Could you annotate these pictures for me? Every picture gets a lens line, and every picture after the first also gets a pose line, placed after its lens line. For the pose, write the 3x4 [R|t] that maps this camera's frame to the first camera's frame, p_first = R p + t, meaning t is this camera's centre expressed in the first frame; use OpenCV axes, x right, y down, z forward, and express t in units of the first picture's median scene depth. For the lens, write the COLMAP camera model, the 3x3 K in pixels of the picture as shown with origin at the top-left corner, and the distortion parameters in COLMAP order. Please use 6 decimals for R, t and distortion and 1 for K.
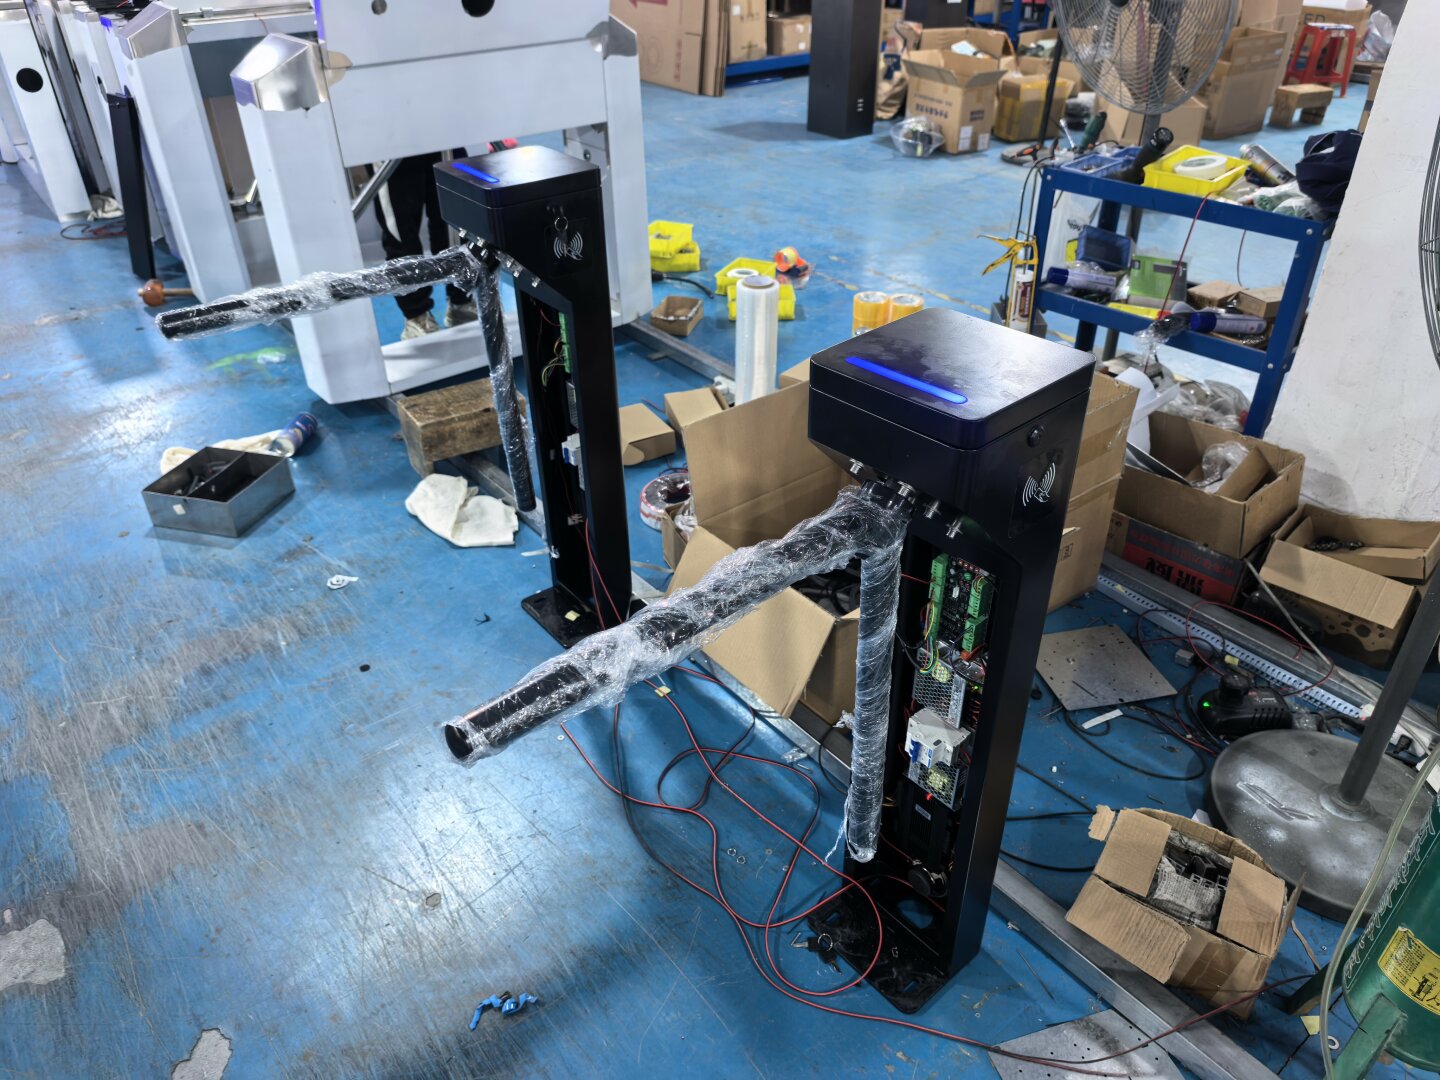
lens RADIAL K [[1061.1, 0, 720.0], [0, 1061.1, 540.0], [0, 0, 1]] dist [0.050579, -0.069382]
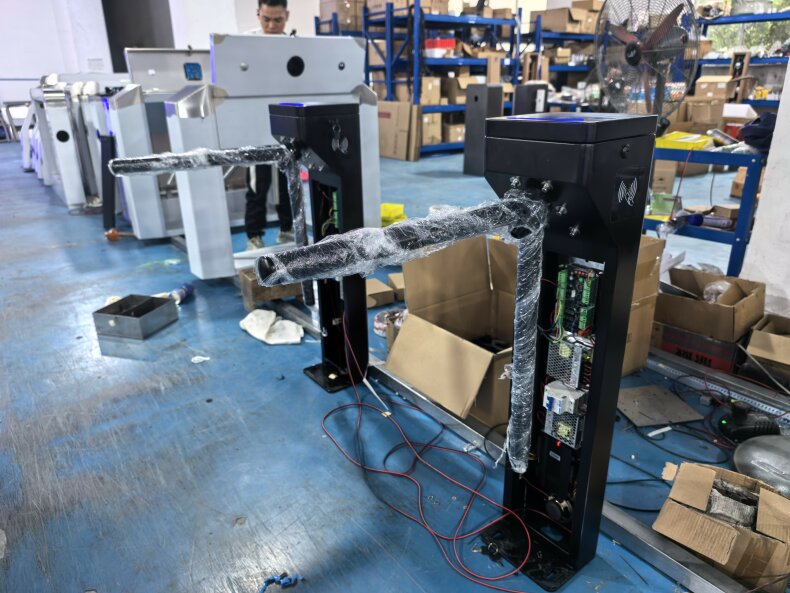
lens RADIAL K [[586.5, 0, 395.0], [0, 586.5, 296.5], [0, 0, 1]] dist [0.031512, -0.041705]
pose [[0.999448, 0.008573, -0.032090, -0.013807], [-0.015088, 0.977865, -0.208692, 0.158725], [0.029590, 0.209061, 0.977455, 0.075124]]
